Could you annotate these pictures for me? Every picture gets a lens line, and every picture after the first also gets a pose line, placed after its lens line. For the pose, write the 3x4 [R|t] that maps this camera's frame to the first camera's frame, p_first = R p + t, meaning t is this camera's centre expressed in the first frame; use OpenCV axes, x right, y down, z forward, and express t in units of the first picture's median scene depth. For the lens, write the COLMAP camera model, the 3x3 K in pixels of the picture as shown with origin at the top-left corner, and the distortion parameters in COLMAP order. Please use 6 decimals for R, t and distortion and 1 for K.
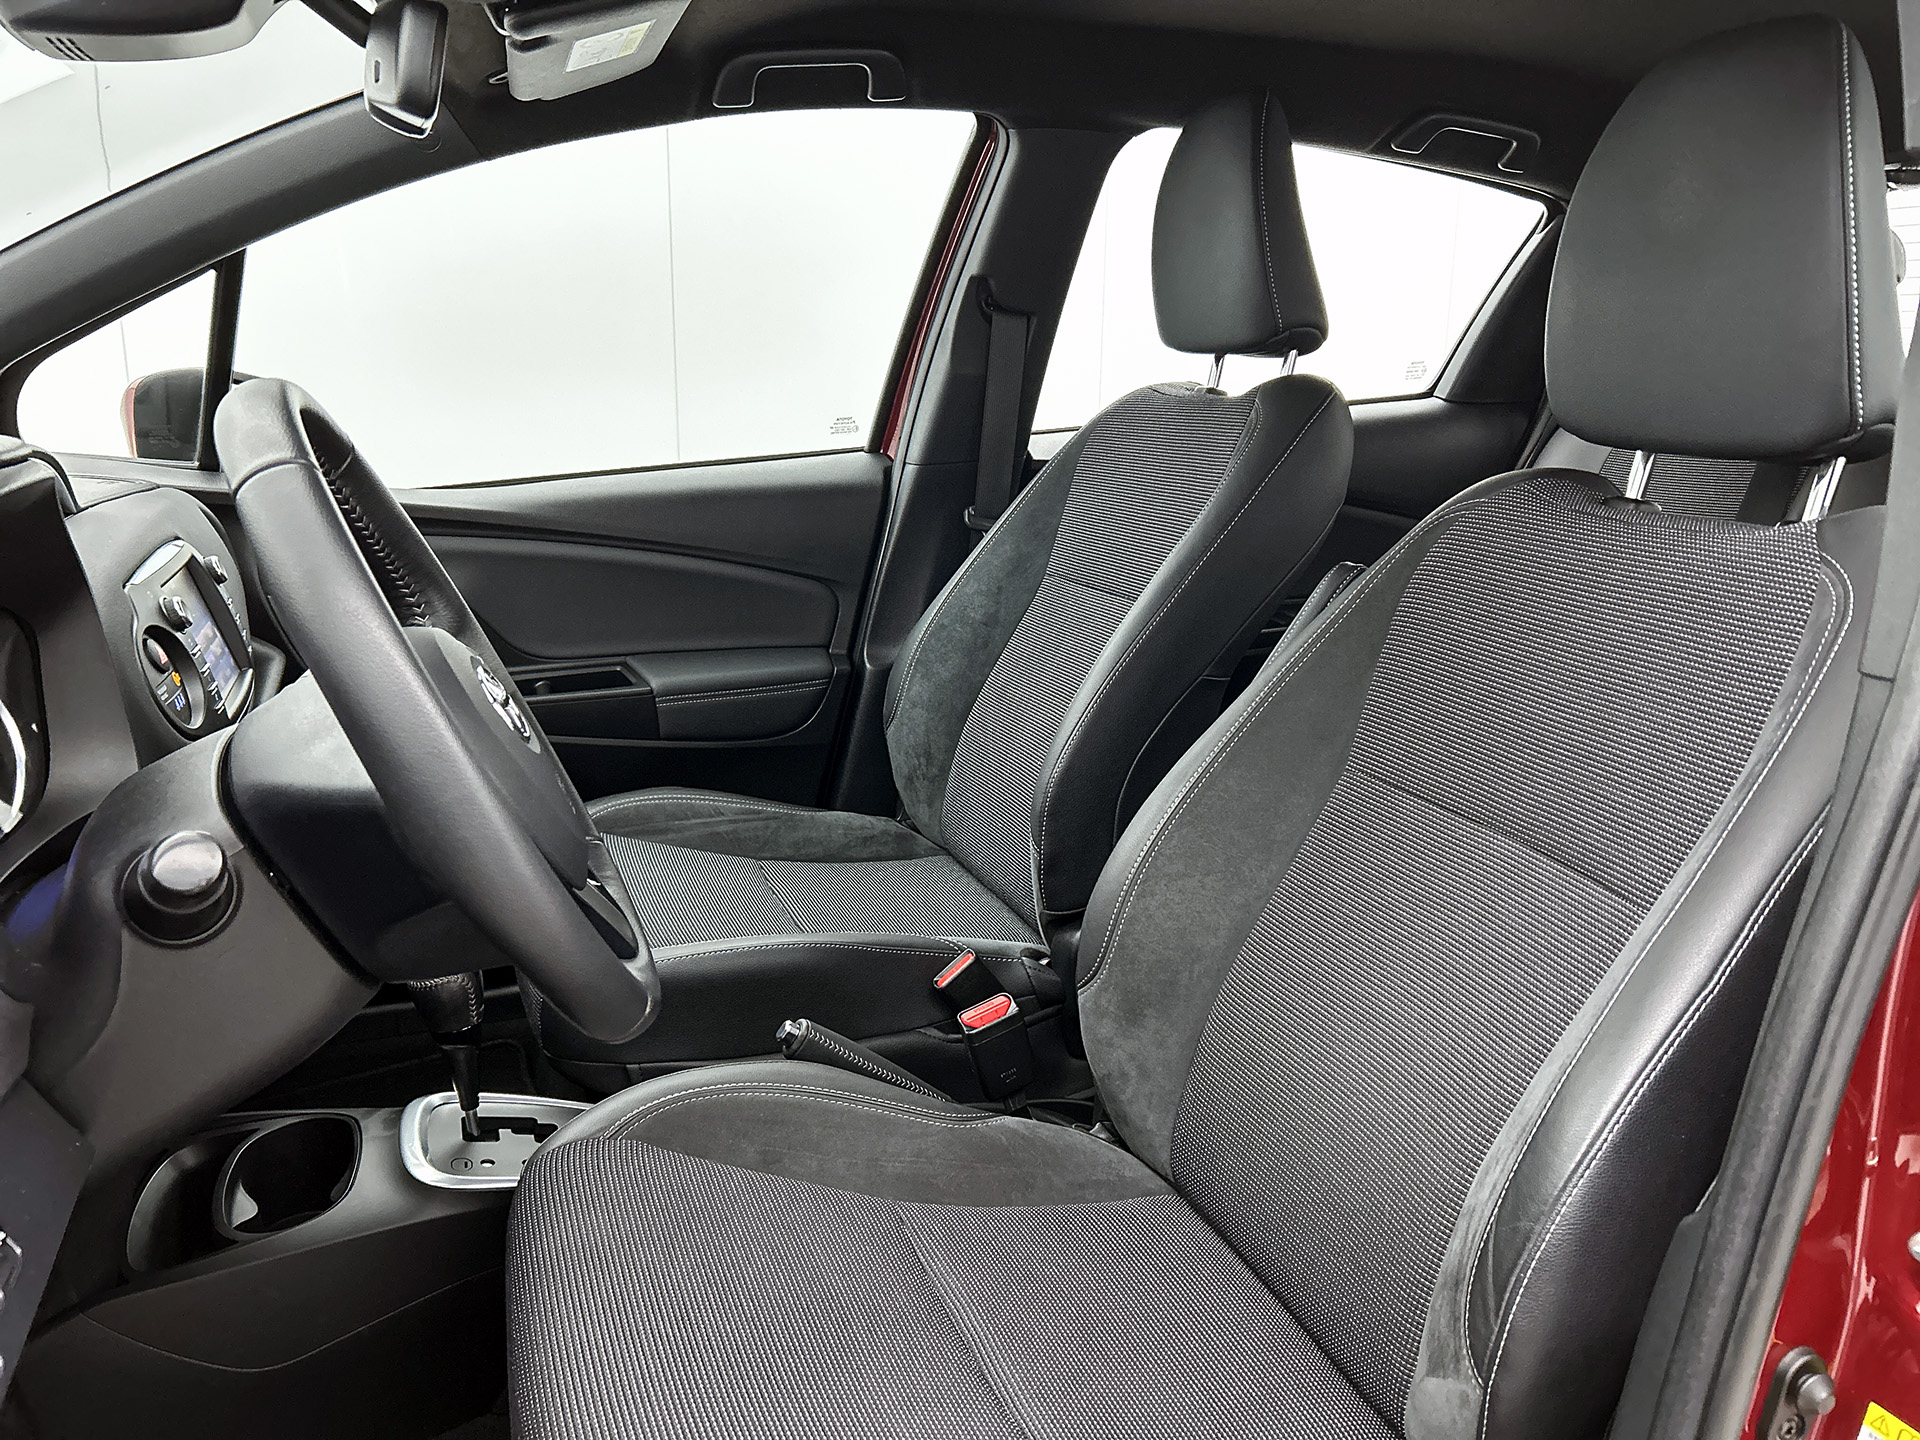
lens RADIAL K [[1451.0, 0, 972.6], [0, 1451.0, 718.0], [0, 0, 1]] dist [0.061993, -0.079758]
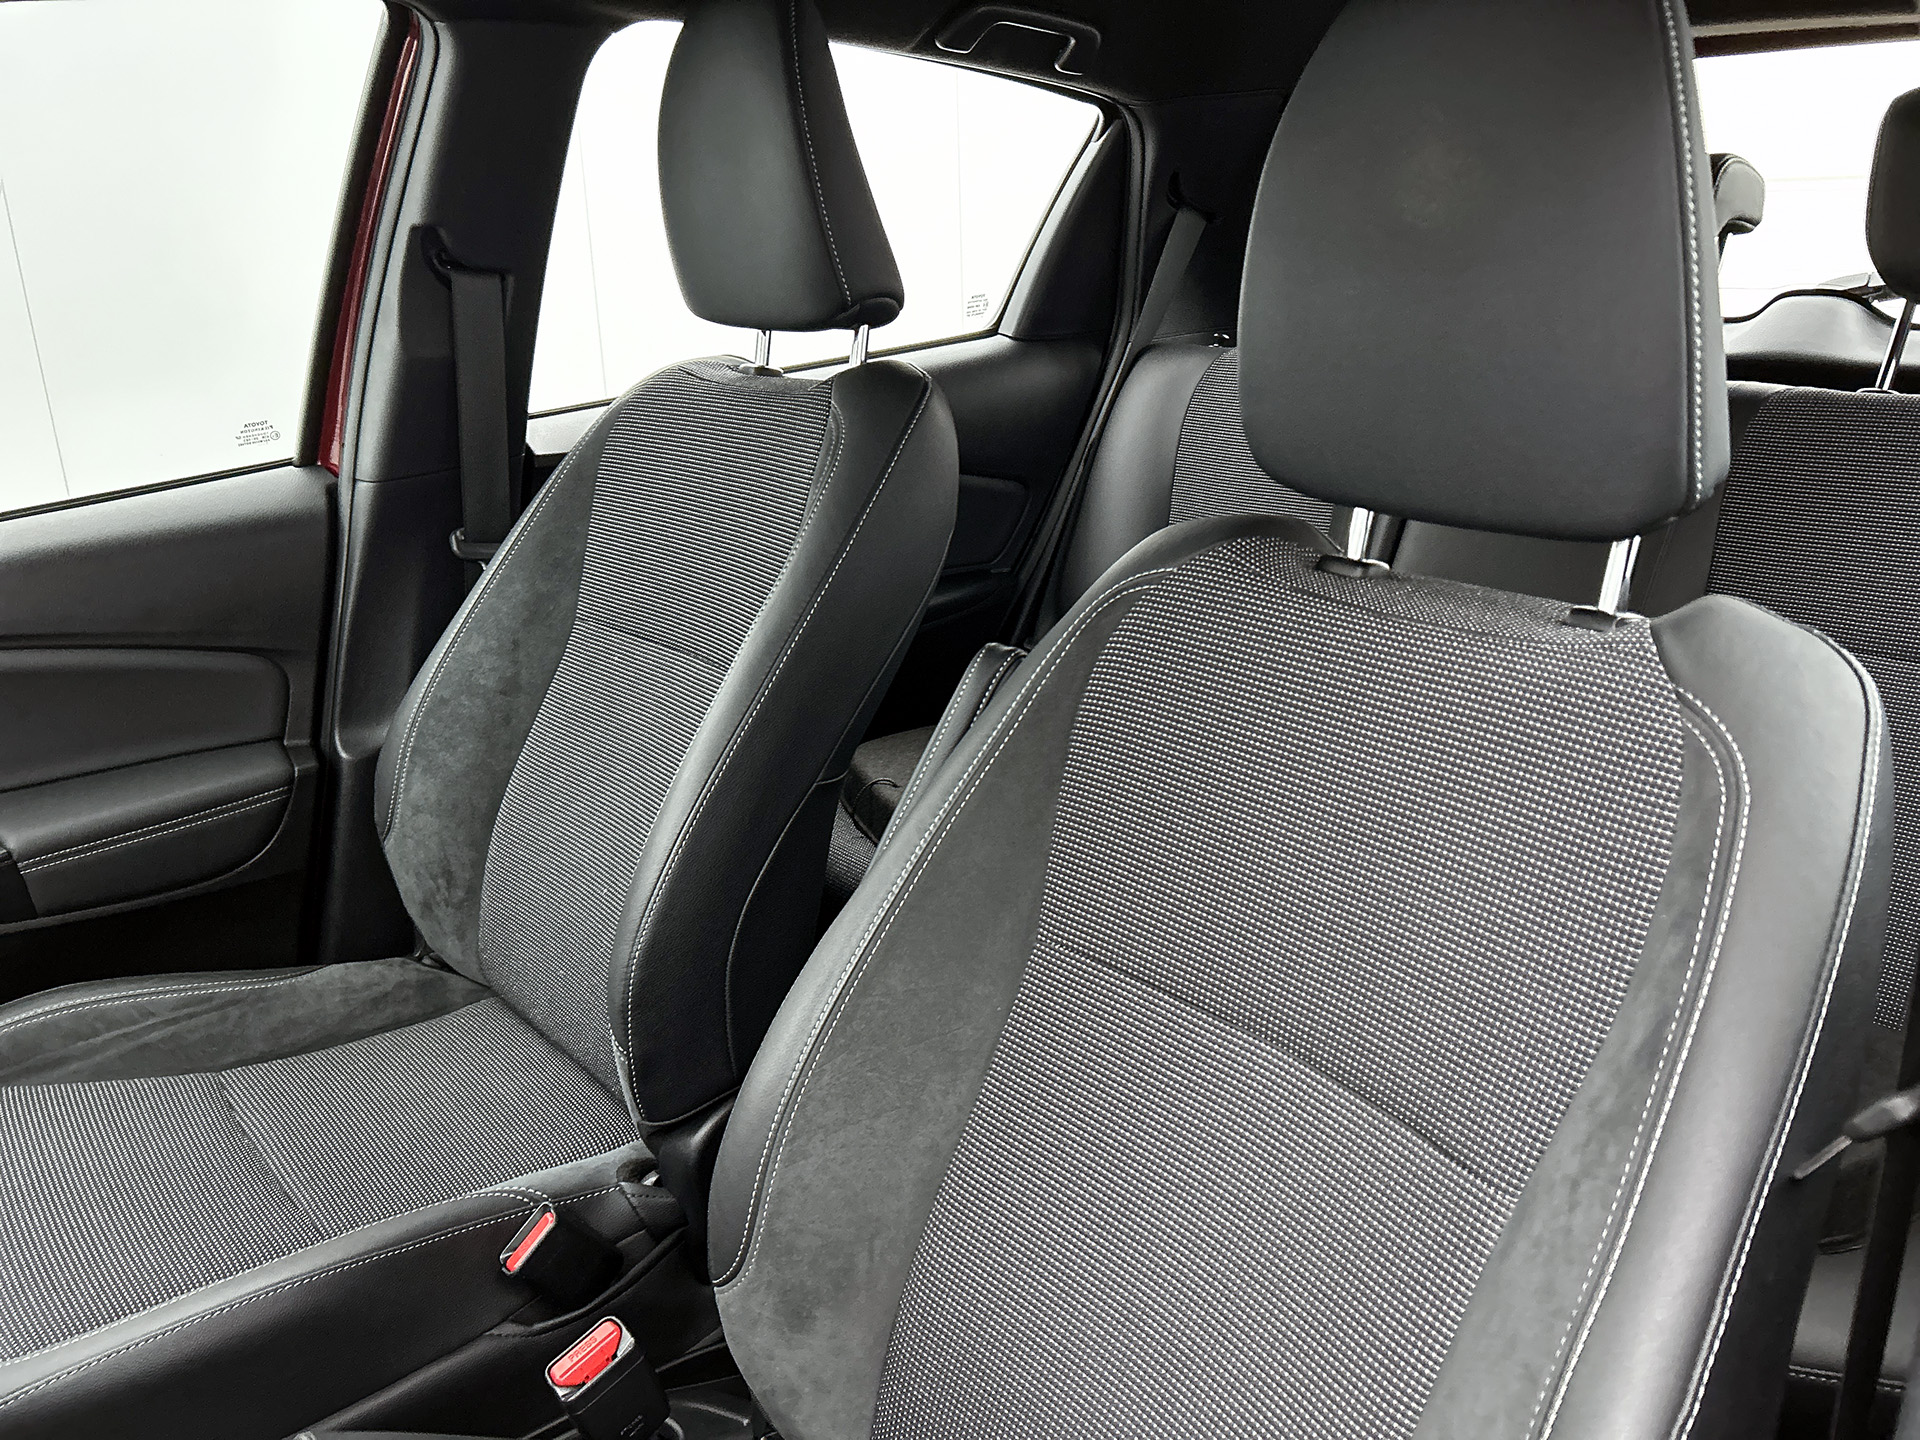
lens RADIAL K [[1451.0, 0, 972.6], [0, 1451.0, 718.0], [0, 0, 1]] dist [0.061993, -0.079758]
pose [[0.943848, -0.136662, 0.300791, 0.009441], [0.109685, 0.988416, 0.104899, -0.105209], [-0.311642, -0.066017, 0.947904, 0.201673]]
